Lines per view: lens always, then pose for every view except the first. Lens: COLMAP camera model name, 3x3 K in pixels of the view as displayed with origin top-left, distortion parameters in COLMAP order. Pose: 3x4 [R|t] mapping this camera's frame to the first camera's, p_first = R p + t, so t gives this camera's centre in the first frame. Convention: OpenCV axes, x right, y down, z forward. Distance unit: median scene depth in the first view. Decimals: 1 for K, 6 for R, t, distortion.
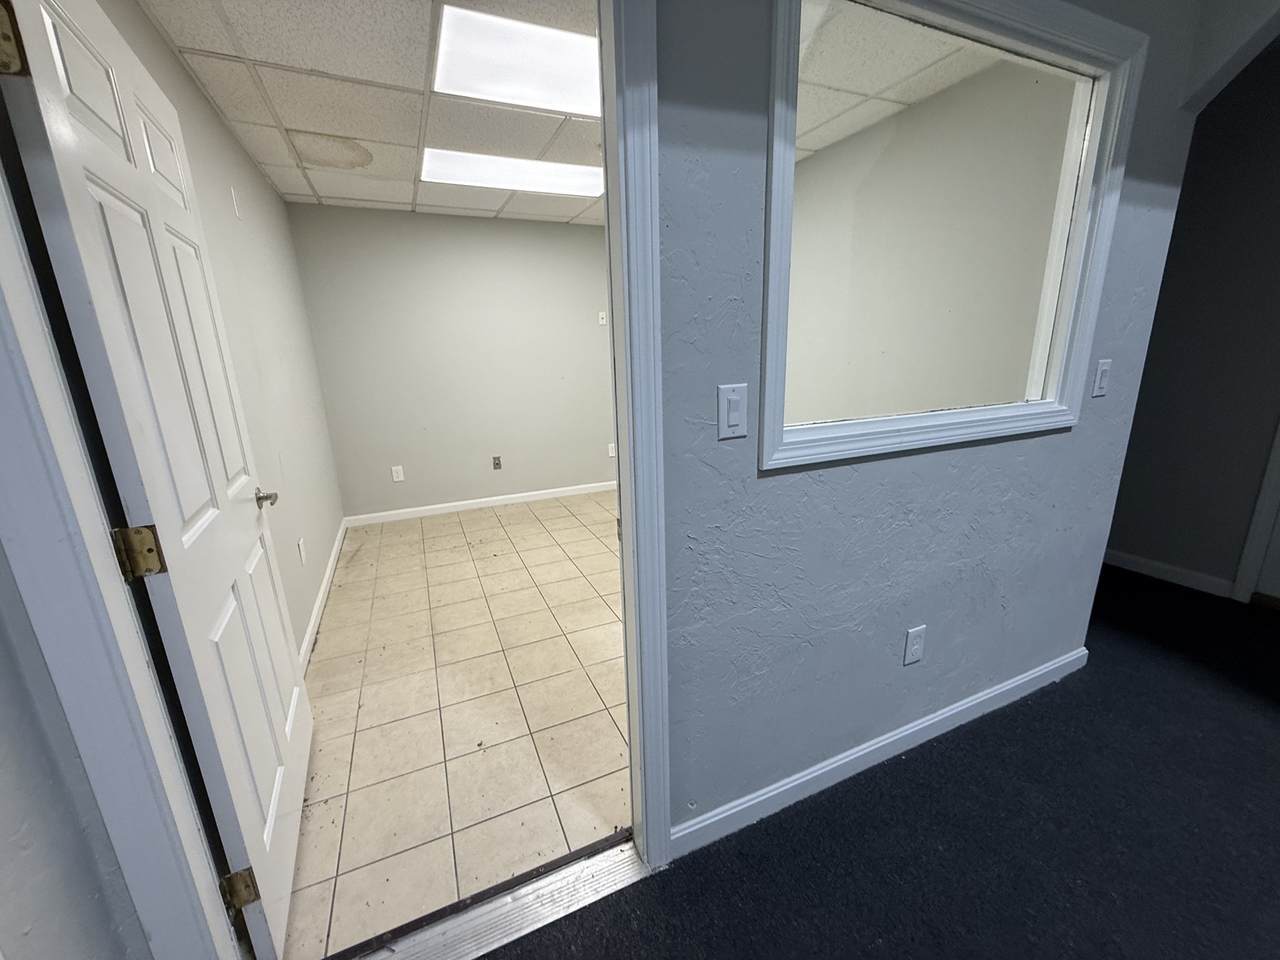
lens RADIAL K [[510.4, 0, 640.0], [0, 510.4, 480.0], [0, 0, 1]] dist [-0.001749, 0.000490]
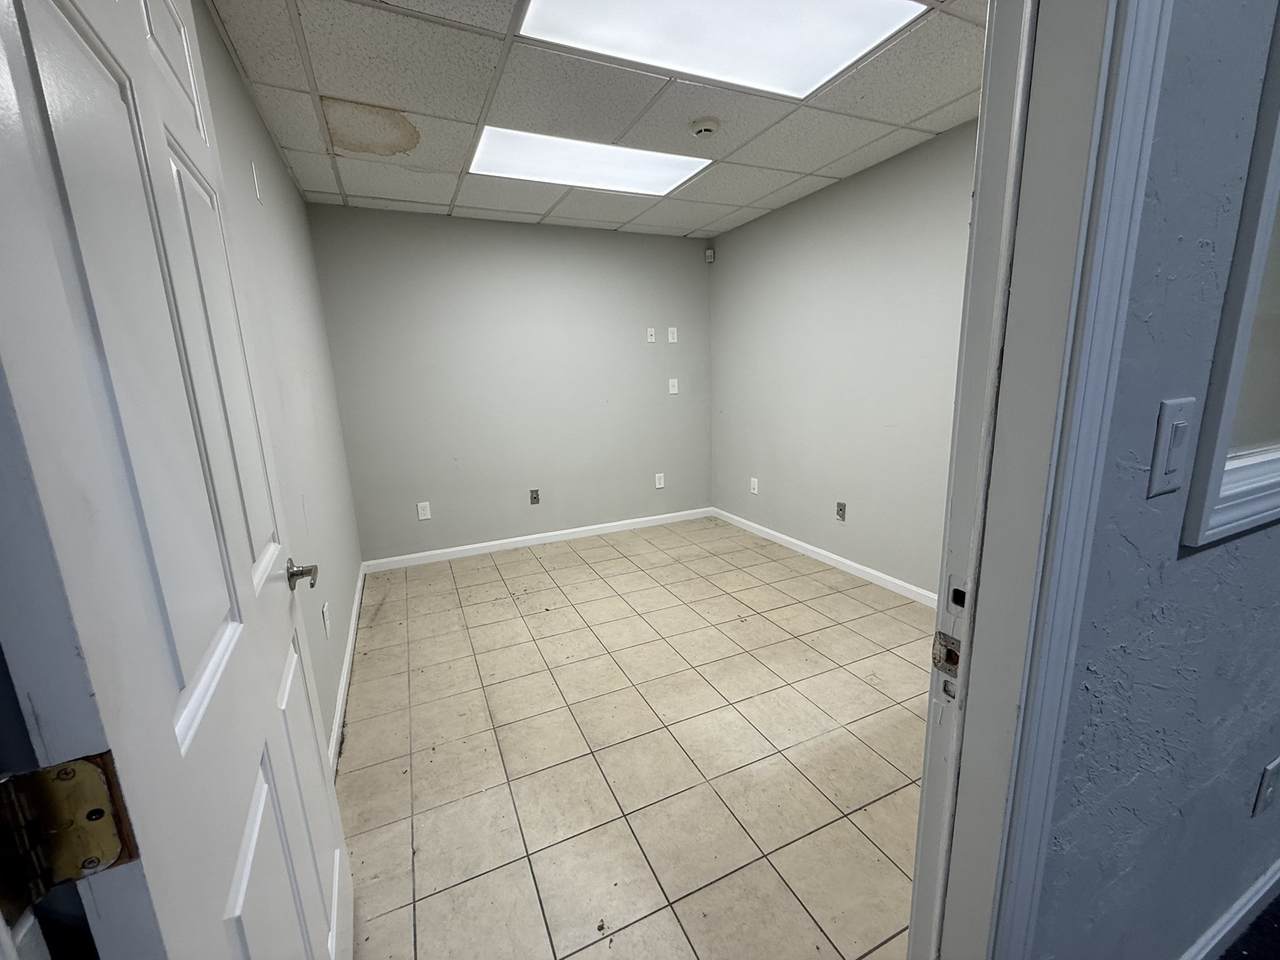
lens RADIAL K [[510.4, 0, 640.0], [0, 510.4, 480.0], [0, 0, 1]] dist [-0.001749, 0.000490]
pose [[0.999945, -0.006810, 0.007968, -0.170278], [0.007184, 0.998826, -0.047910, -0.031028], [-0.007633, 0.047965, 0.998820, 0.185865]]
